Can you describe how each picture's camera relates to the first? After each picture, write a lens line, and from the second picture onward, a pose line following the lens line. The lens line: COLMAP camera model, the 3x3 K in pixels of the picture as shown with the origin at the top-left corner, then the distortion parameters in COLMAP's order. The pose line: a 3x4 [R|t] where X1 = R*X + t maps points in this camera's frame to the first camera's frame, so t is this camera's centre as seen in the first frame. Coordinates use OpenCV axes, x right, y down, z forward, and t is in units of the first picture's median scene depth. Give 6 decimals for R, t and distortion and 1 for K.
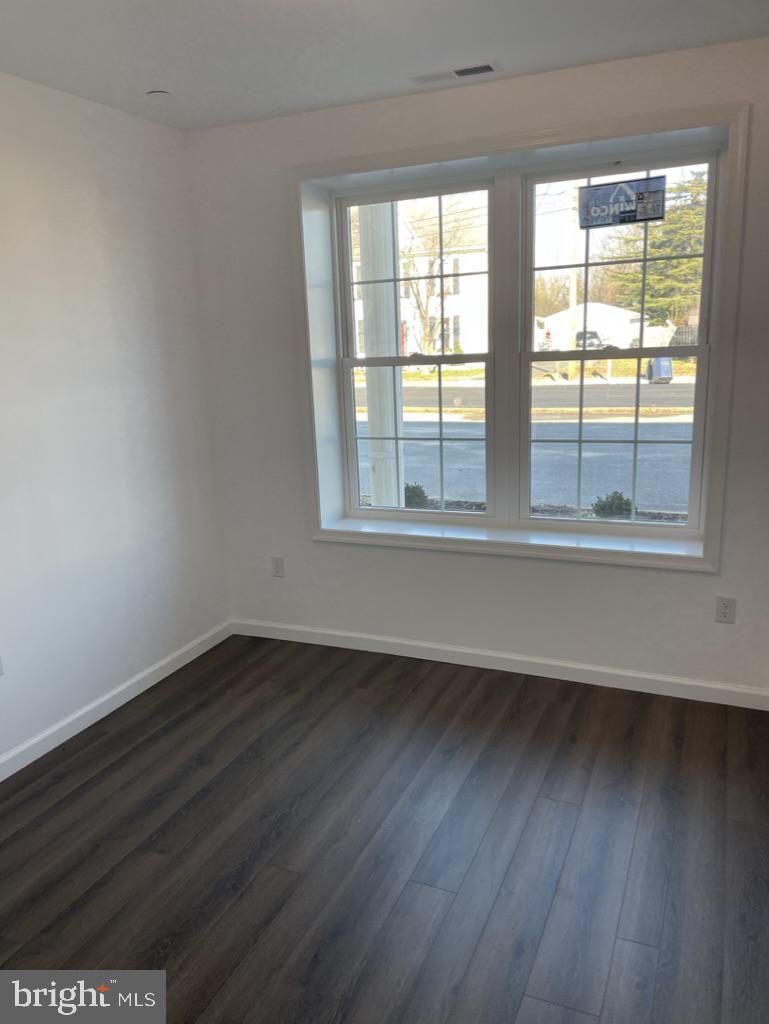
lens RADIAL K [[729.7, 0, 387.6], [0, 729.7, 536.3], [0, 0, 1]] dist [0.092094, -0.104624]
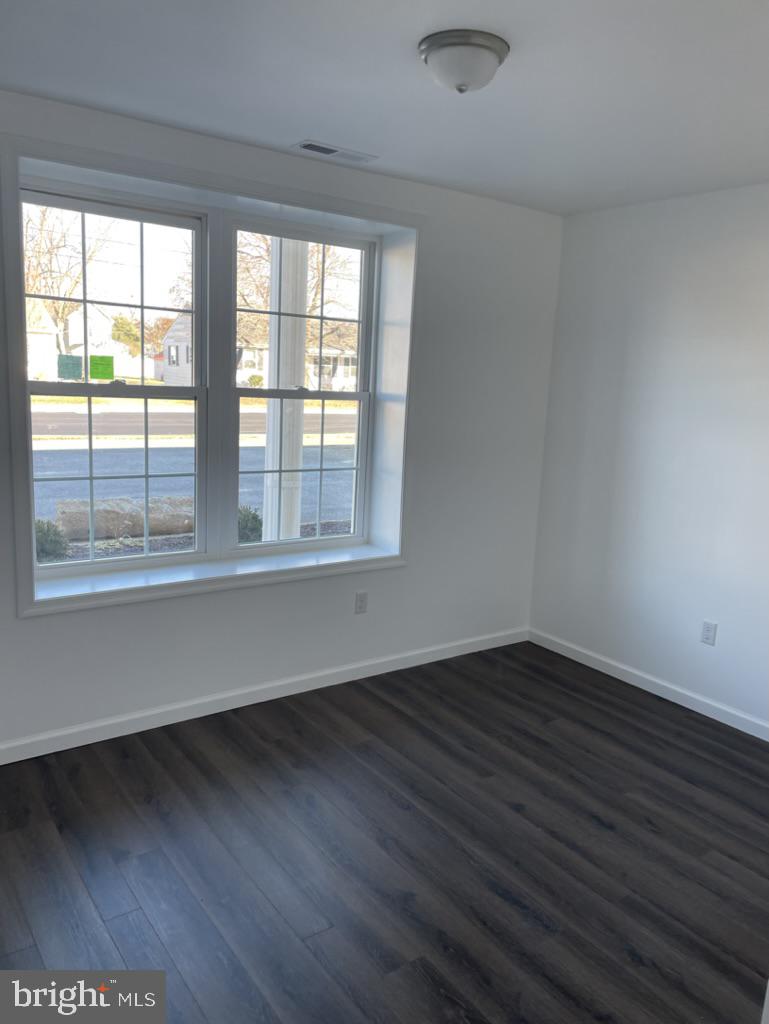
lens RADIAL K [[773.3, 0, 387.2], [0, 773.3, 517.1], [0, 0, 1]] dist [0.105641, -0.134157]
pose [[0.493961, -0.086779, 0.865143, -0.634267], [0.157605, 0.987461, 0.009062, -0.045551], [-0.855081, 0.131874, 0.501444, 0.285530]]
